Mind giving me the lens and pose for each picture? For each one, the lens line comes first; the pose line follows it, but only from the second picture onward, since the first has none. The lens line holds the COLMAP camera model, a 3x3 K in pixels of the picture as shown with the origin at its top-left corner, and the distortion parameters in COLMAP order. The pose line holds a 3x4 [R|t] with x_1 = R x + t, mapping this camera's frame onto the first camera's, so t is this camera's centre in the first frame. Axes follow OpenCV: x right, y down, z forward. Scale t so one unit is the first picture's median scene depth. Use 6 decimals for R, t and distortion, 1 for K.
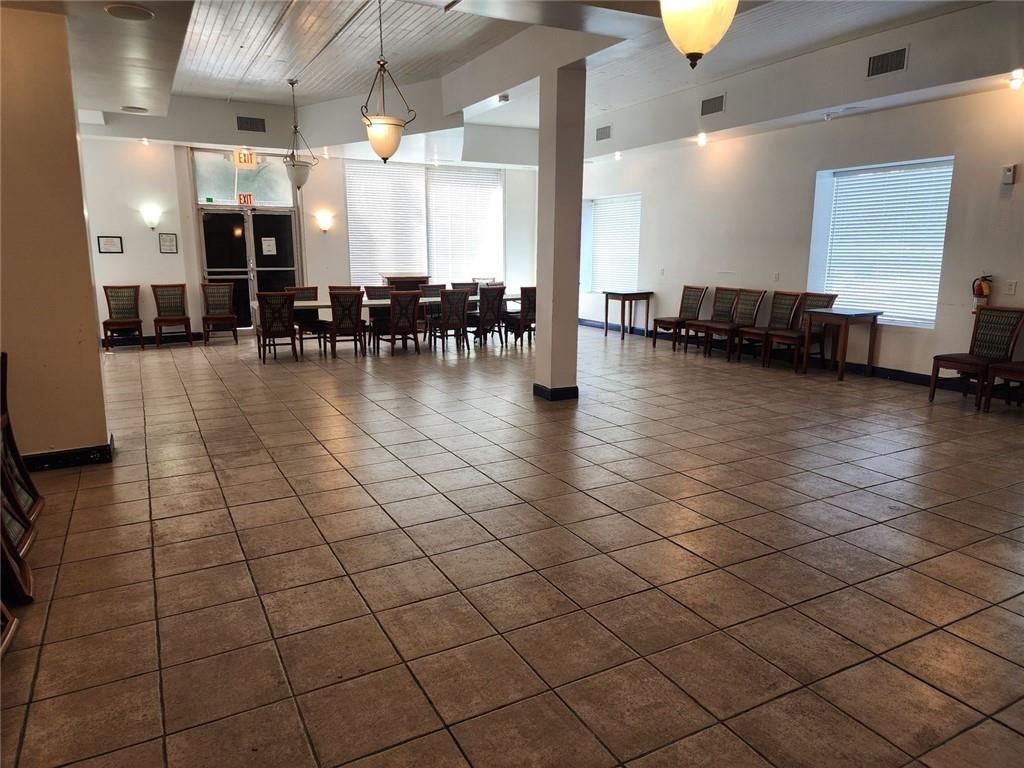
lens RADIAL K [[681.9, 0, 515.5], [0, 681.9, 371.1], [0, 0, 1]] dist [0.098547, -0.099315]
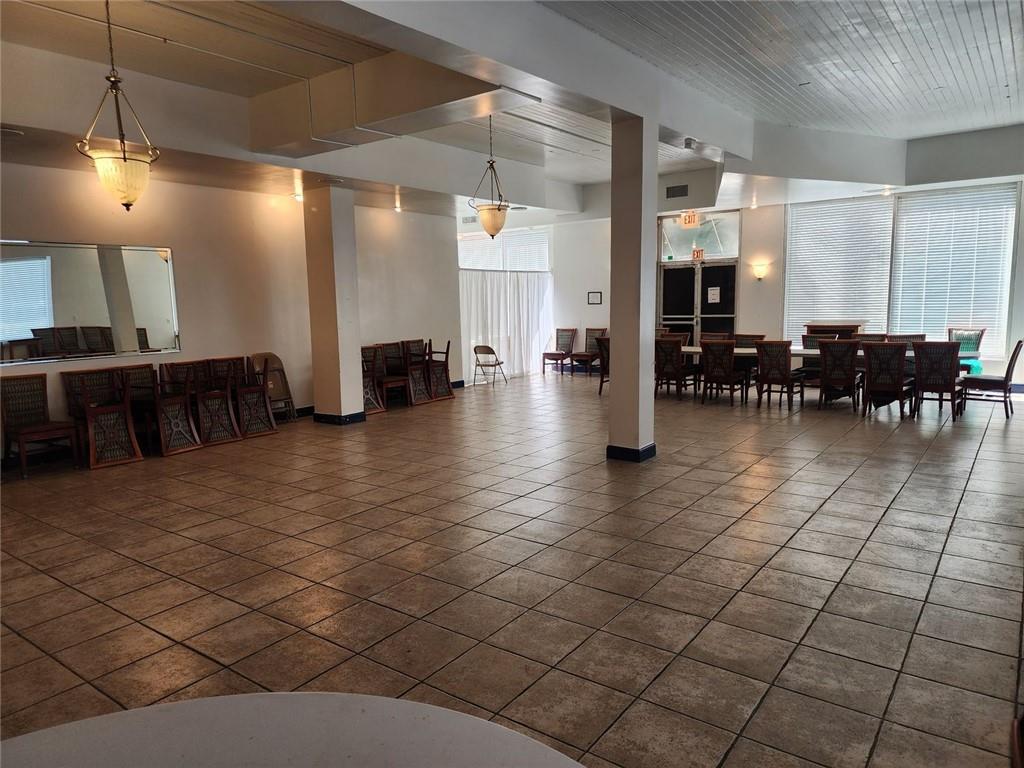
lens RADIAL K [[680.5, 0, 512.0], [0, 680.5, 384.0], [0, 0, 1]] dist [0.089858, -0.081747]
pose [[0.421195, 0.103851, -0.901005, 0.599445], [-0.136131, 0.989408, 0.050403, -0.063024], [0.896696, 0.101425, 0.430871, 0.311223]]
